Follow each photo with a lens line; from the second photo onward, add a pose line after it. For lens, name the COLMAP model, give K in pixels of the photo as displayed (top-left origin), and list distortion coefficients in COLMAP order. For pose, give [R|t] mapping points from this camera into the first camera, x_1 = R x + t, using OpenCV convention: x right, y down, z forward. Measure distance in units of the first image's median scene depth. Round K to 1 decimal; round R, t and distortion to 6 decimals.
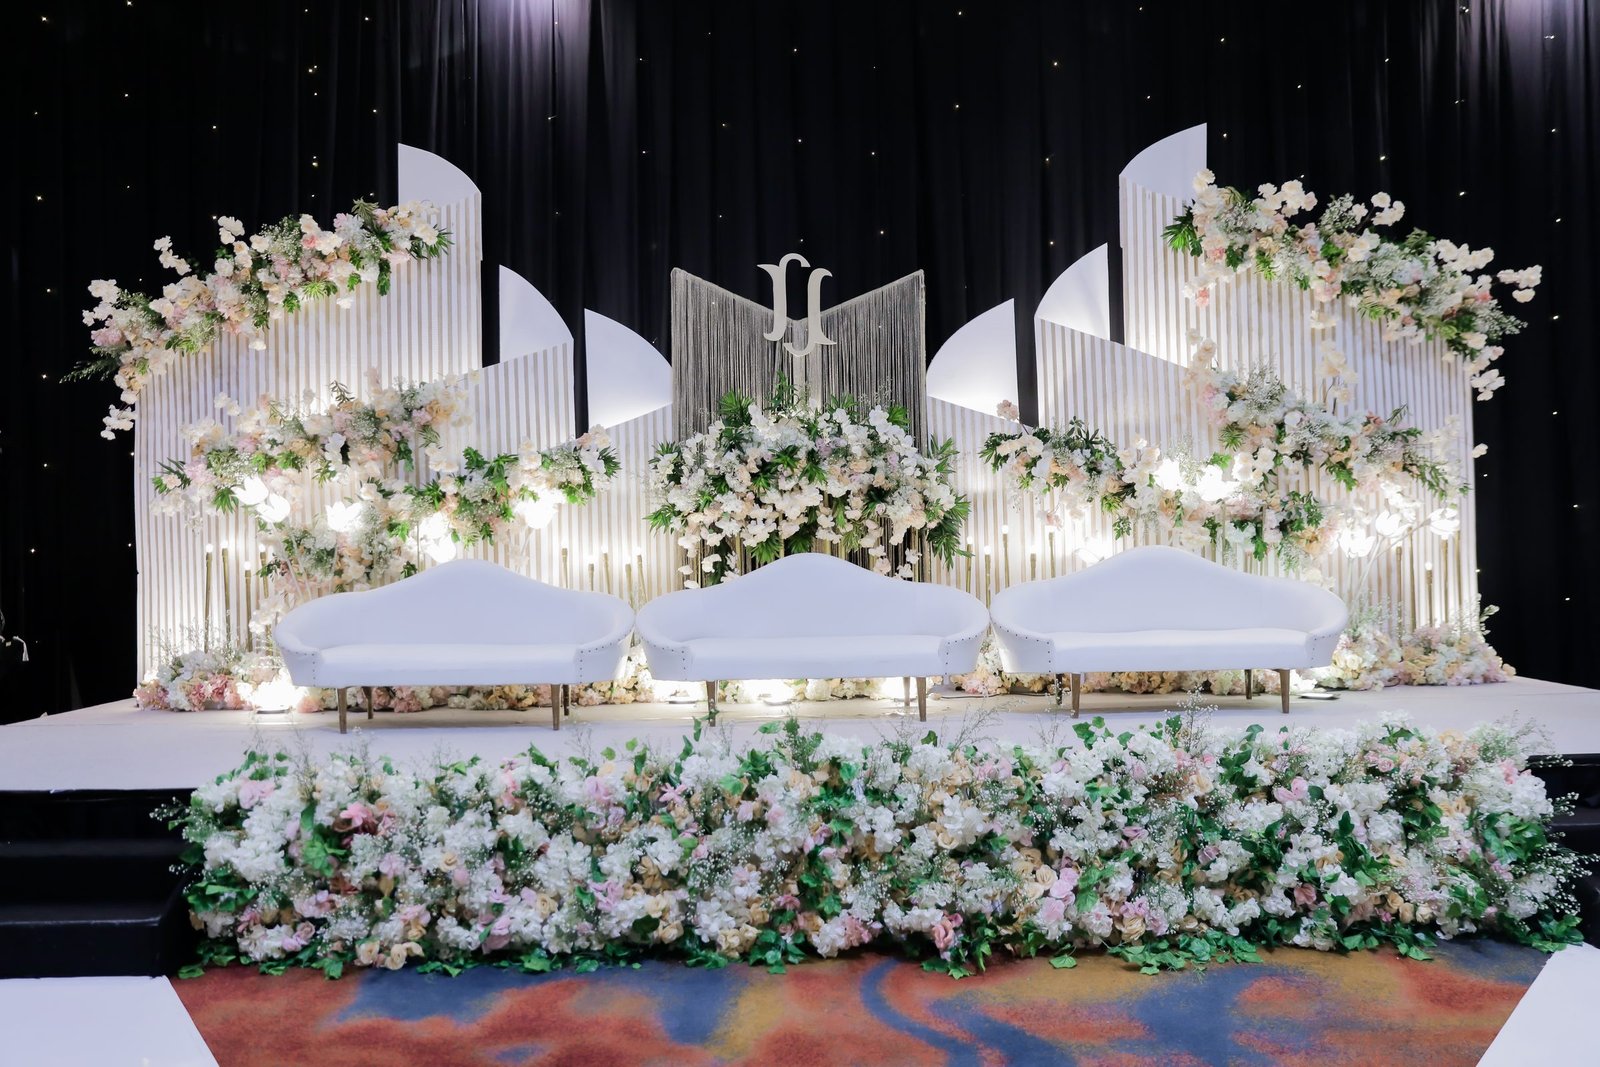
lens RADIAL K [[840.1, 0, 800.0], [0, 840.1, 533.5], [0, 0, 1]] dist [-0.001252, -0.000149]
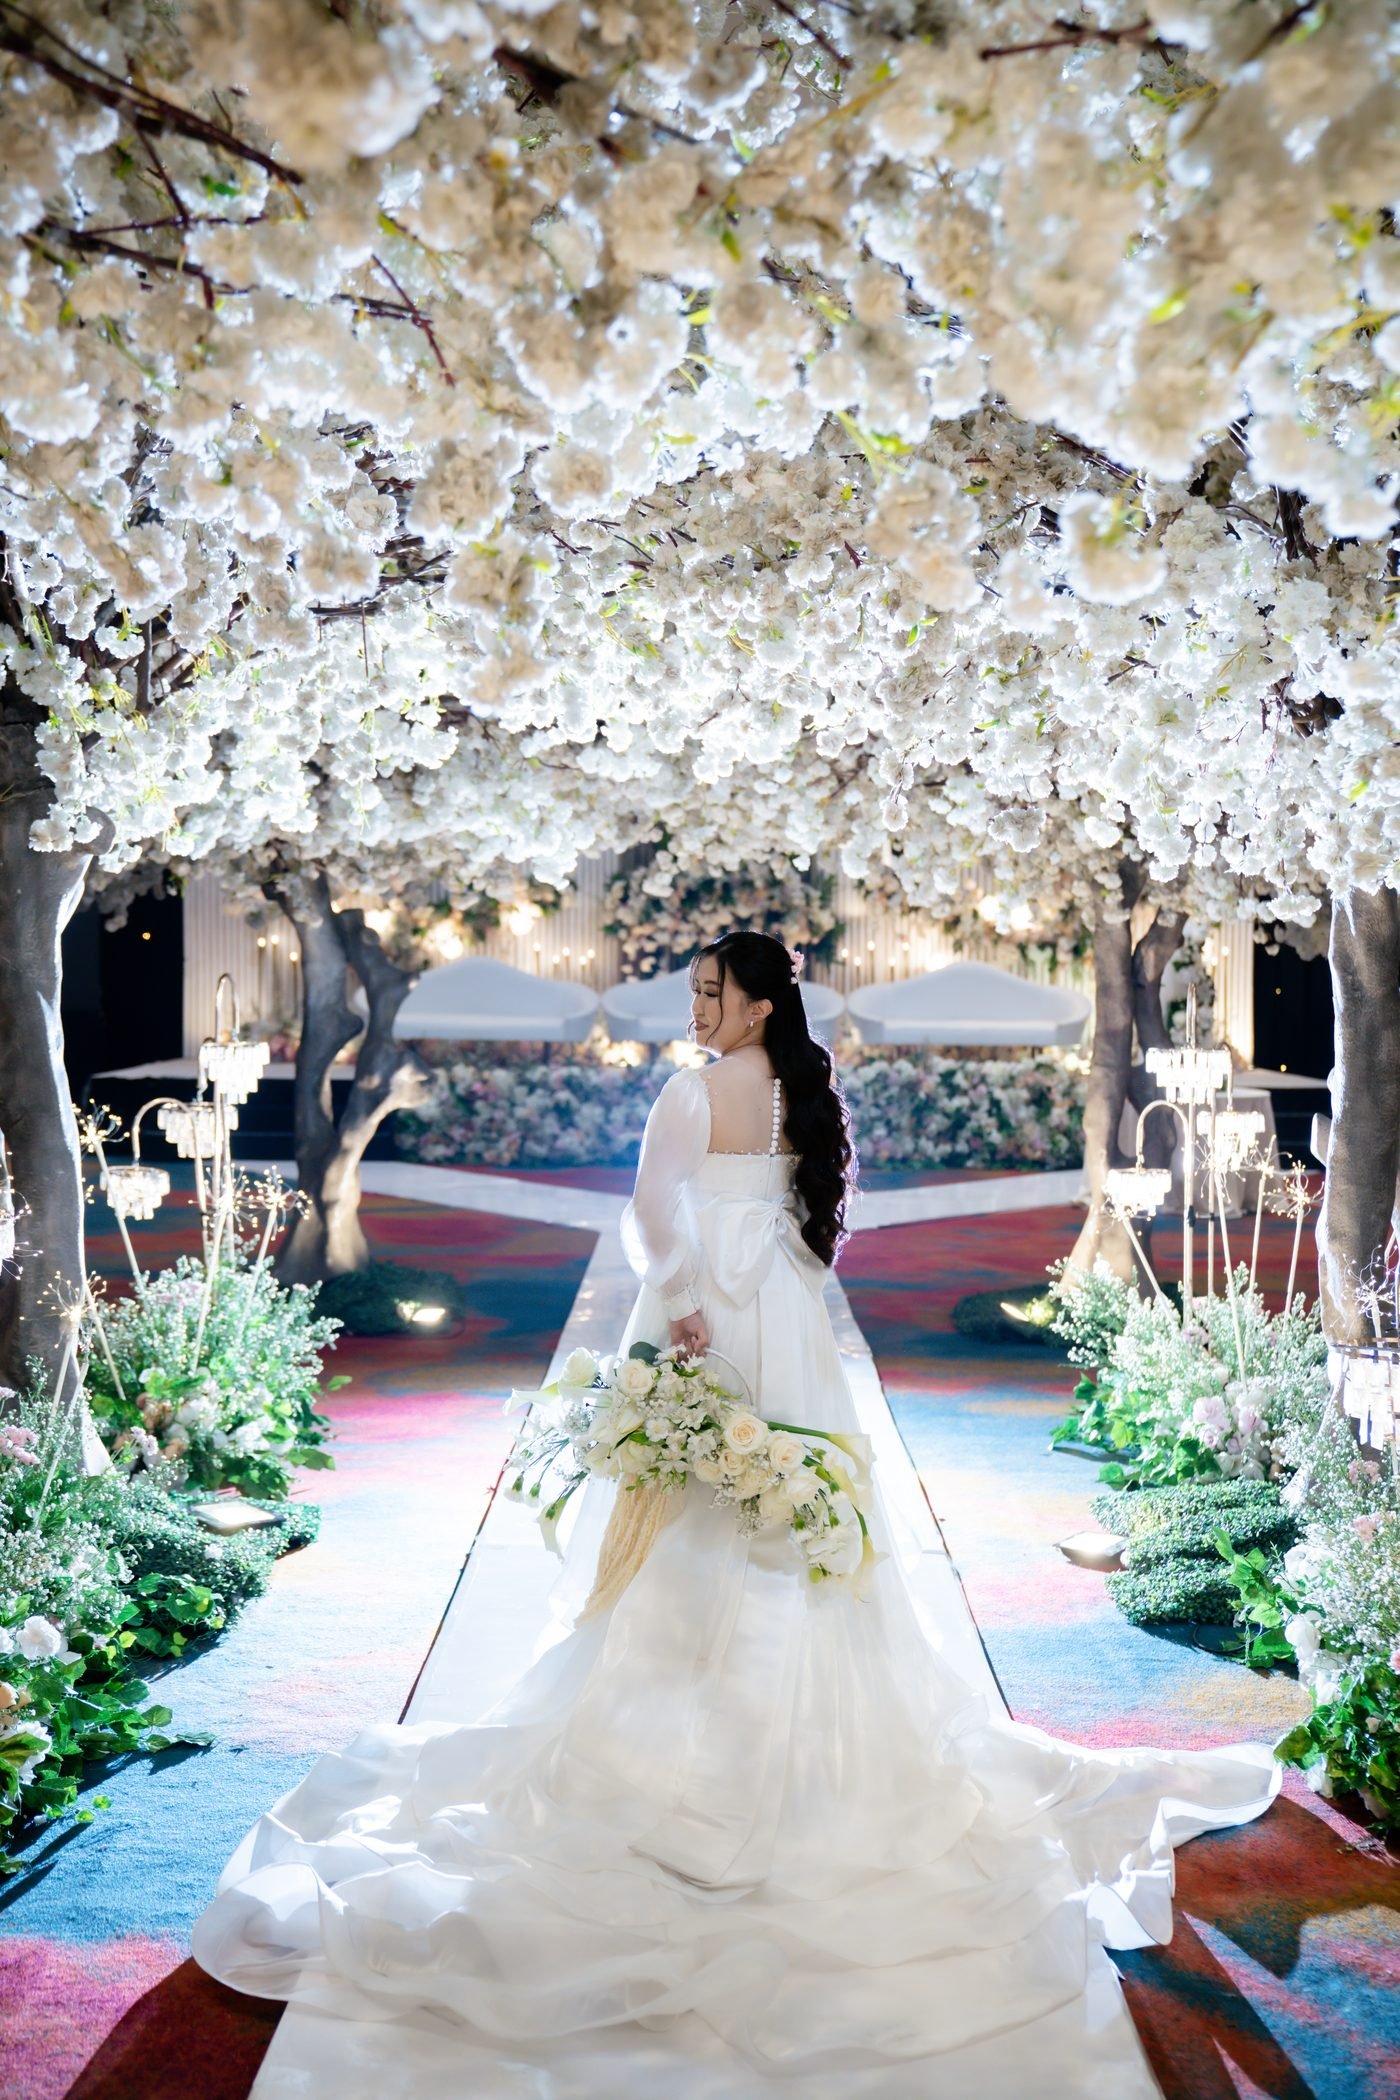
lens RADIAL K [[1758.1, 0, 700.0], [0, 1758.1, 1050.0], [0, 0, 1]] dist [-0.001366, -0.000110]
pose [[0.999526, 0.029501, 0.008827, -0.044707], [-0.030040, 0.997163, 0.069019, -0.025026], [-0.006766, -0.069252, 0.997576, -1.851431]]
